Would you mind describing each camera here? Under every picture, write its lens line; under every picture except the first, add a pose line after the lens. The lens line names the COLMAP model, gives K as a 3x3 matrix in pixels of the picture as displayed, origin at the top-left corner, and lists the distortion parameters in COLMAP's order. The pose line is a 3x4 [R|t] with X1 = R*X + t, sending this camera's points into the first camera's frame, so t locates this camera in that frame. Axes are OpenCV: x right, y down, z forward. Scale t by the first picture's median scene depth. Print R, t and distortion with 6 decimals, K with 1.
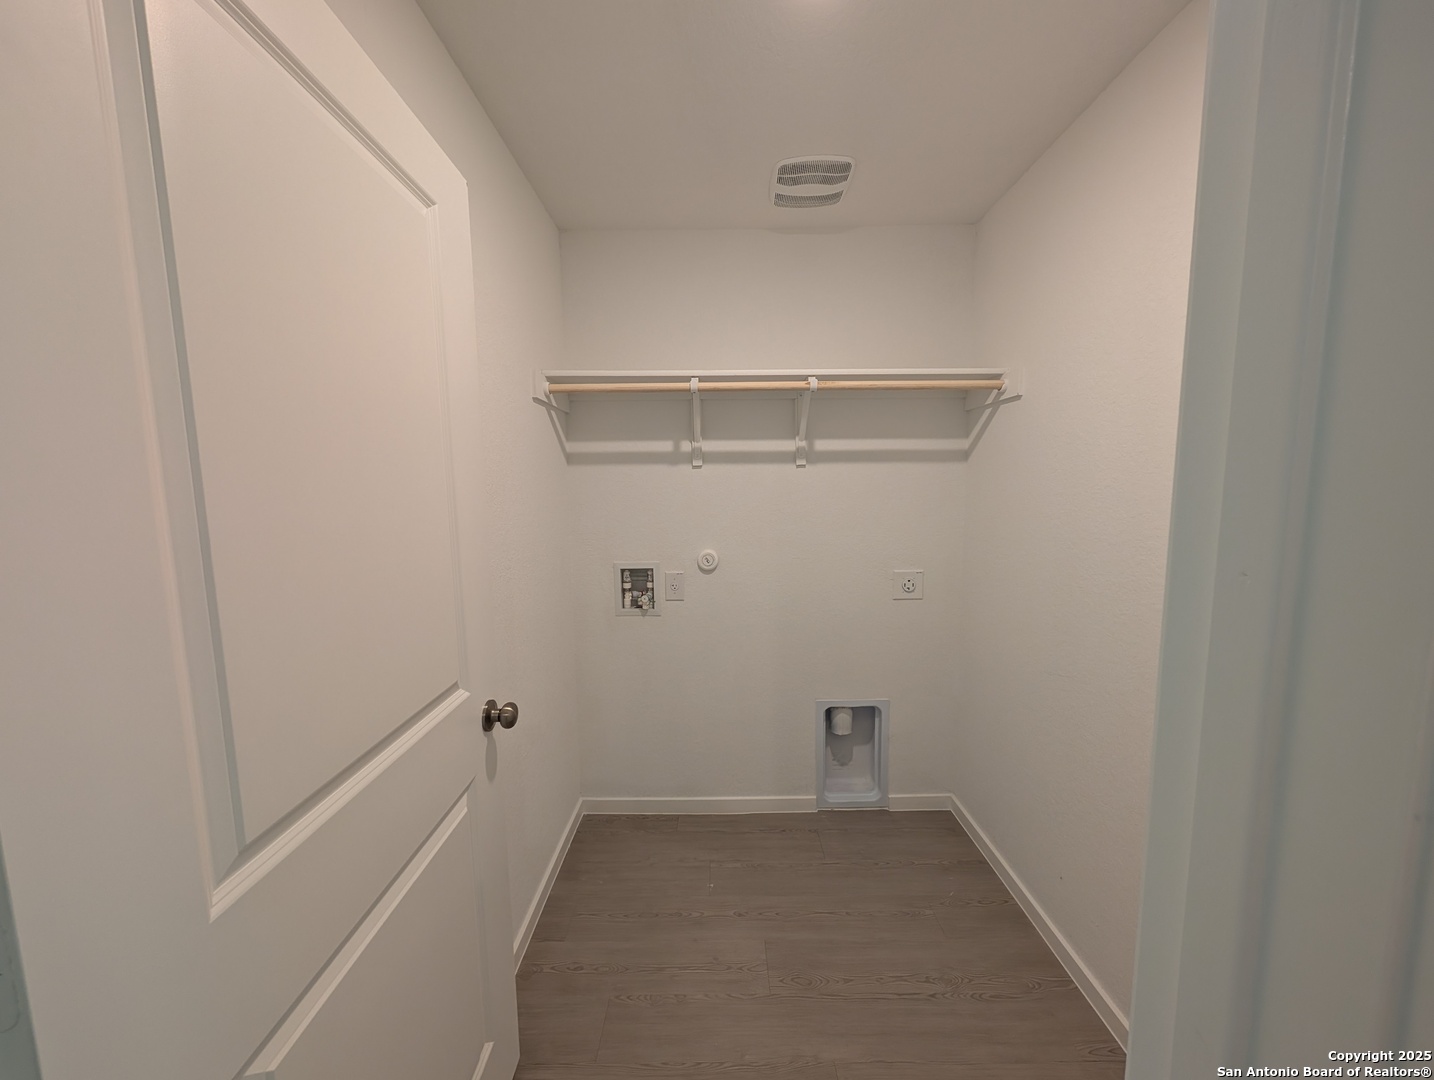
lens RADIAL K [[522.5, 0, 714.8], [0, 522.5, 540.9], [0, 0, 1]] dist [-0.000560, 0.000311]
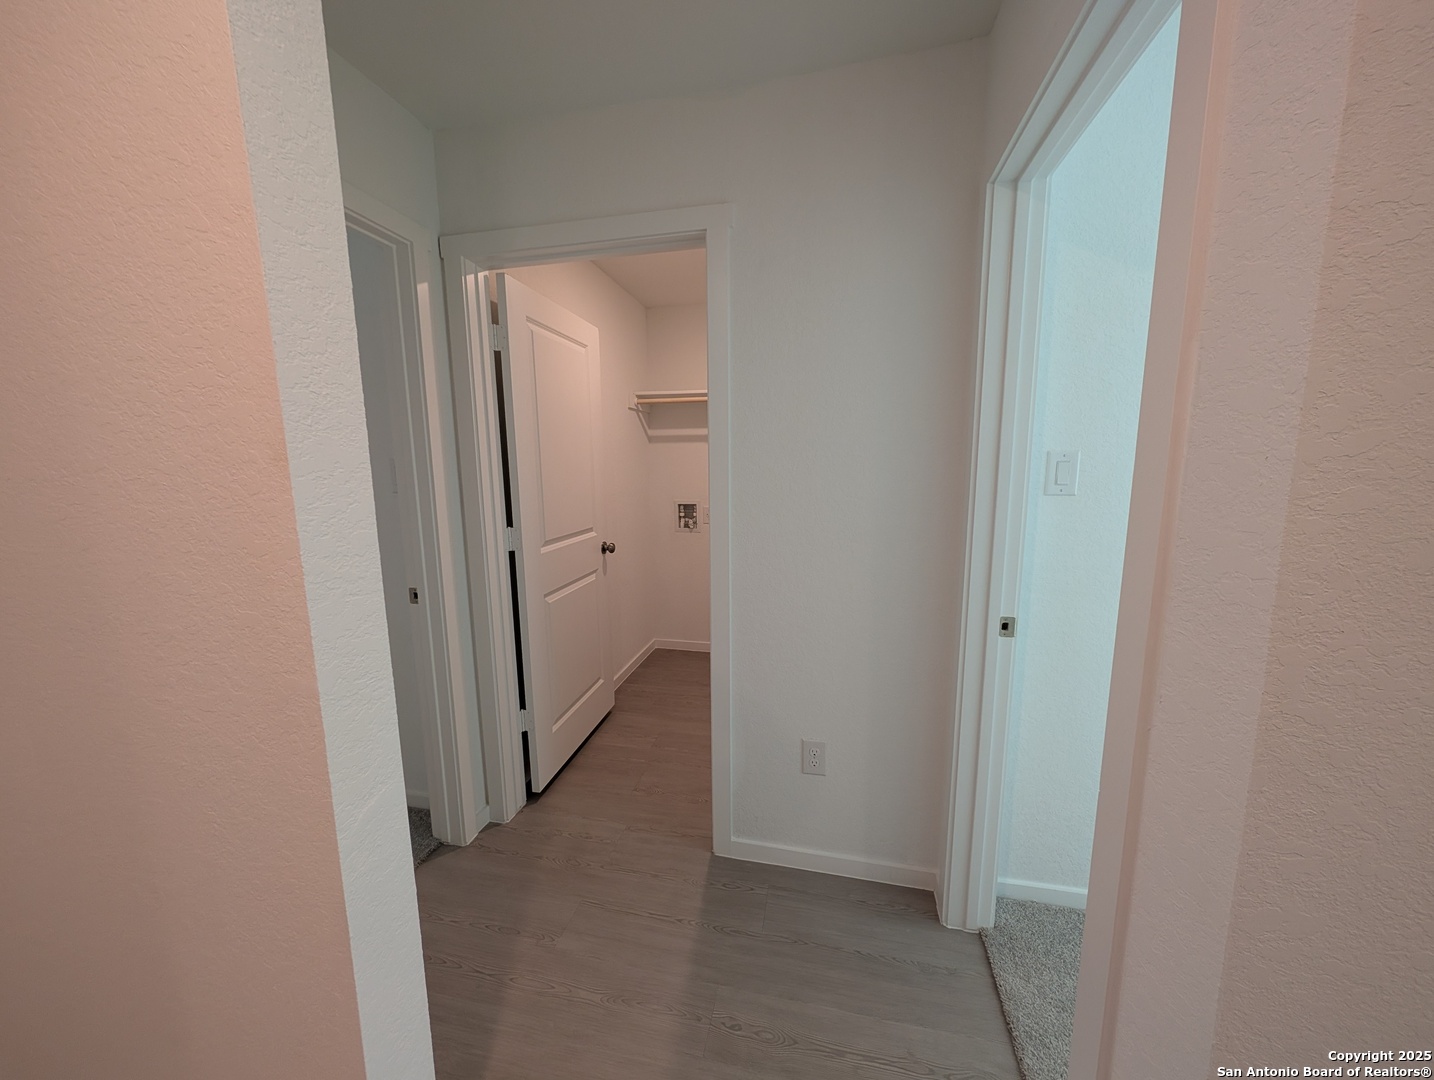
lens RADIAL K [[522.5, 0, 718.9], [0, 522.5, 538.4], [0, 0, 1]] dist [-0.000560, 0.000311]
pose [[0.979873, 0.032075, -0.197030, 0.301838], [-0.023743, 0.998727, 0.044506, 0.089466], [0.198207, -0.038932, 0.979387, -0.674912]]
